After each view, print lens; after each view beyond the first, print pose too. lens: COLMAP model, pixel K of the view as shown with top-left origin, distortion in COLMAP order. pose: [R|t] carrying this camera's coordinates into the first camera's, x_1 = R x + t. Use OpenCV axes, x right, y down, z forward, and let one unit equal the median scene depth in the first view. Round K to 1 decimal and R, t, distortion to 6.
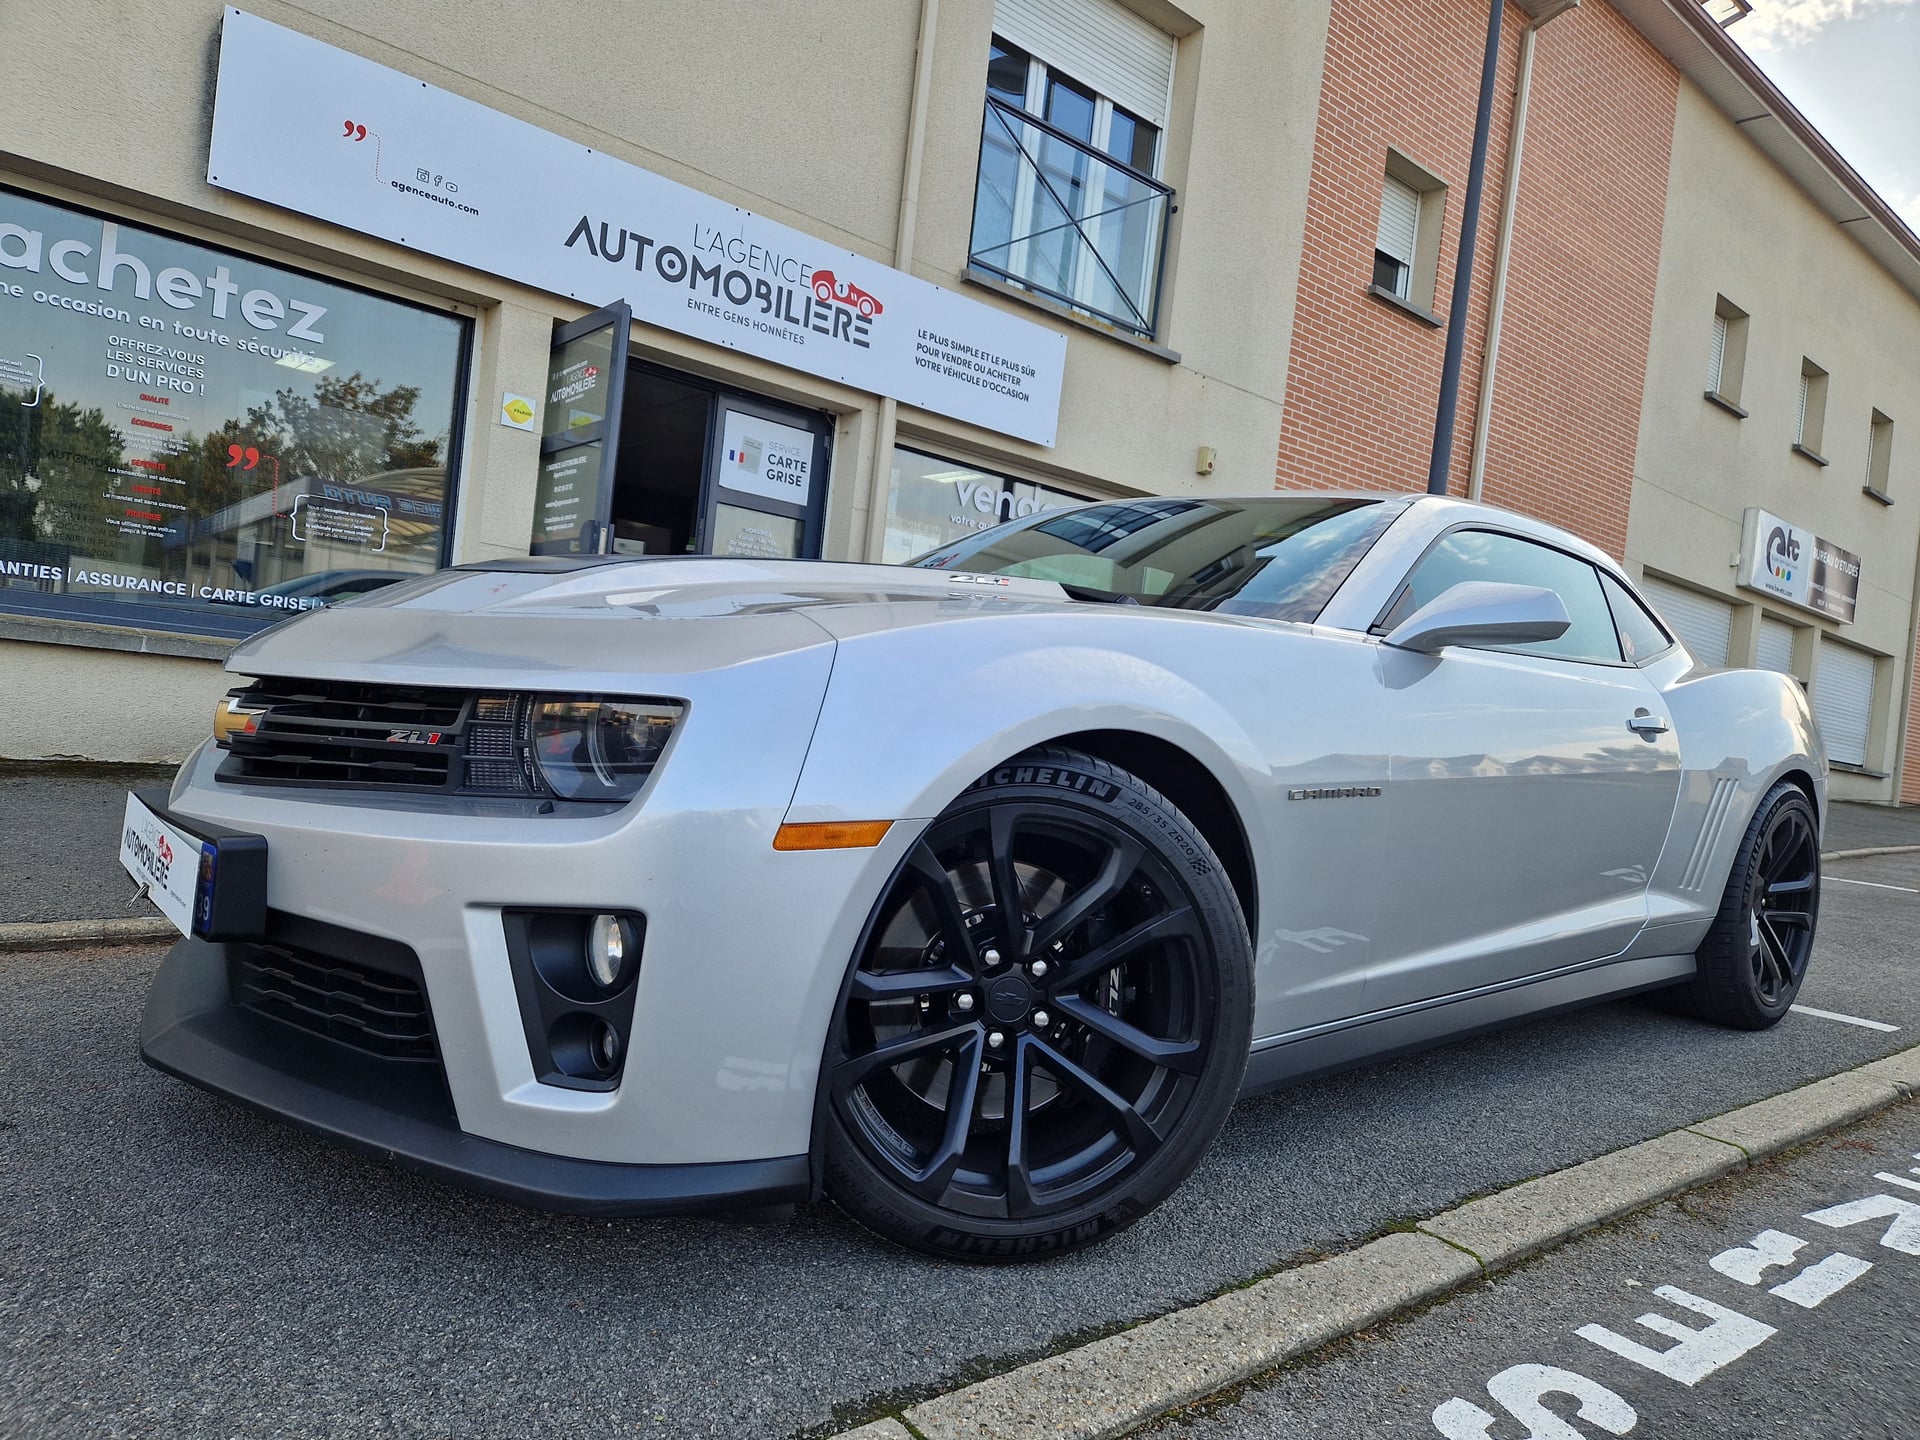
lens RADIAL K [[1244.1, 0, 975.0], [0, 1244.1, 714.8], [0, 0, 1]] dist [0.064052, -0.041089]
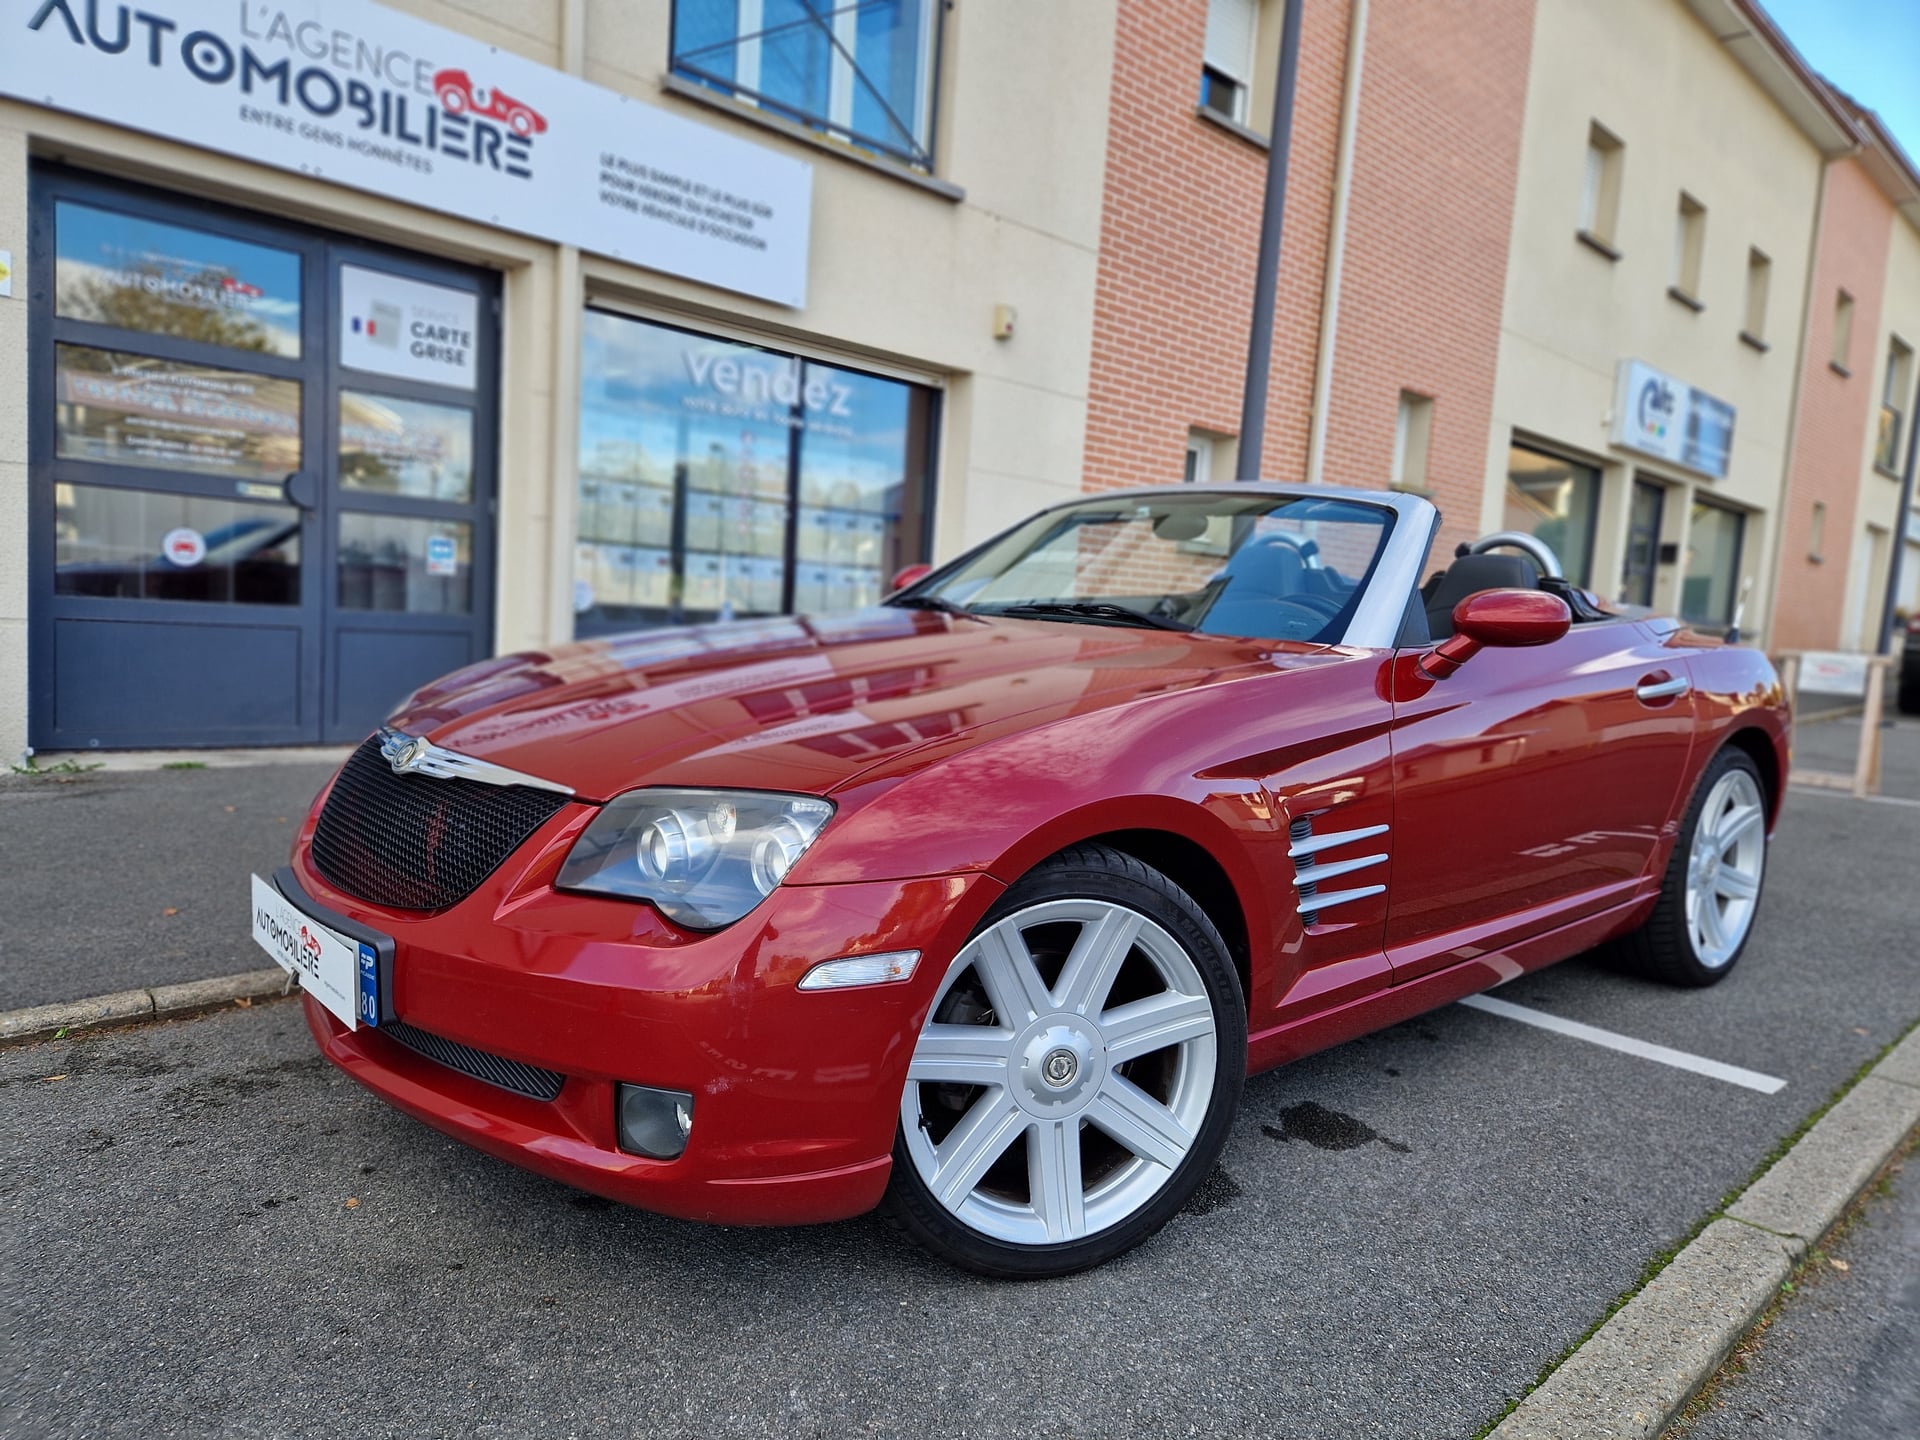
lens RADIAL K [[1244.1, 0, 964.1], [0, 1244.1, 729.3], [0, 0, 1]] dist [0.064052, -0.041089]
pose [[0.996646, -0.052019, 0.063173, 0.098553], [0.045349, 0.993670, 0.102779, -0.018902], [-0.068119, -0.099569, 0.992696, 0.145211]]
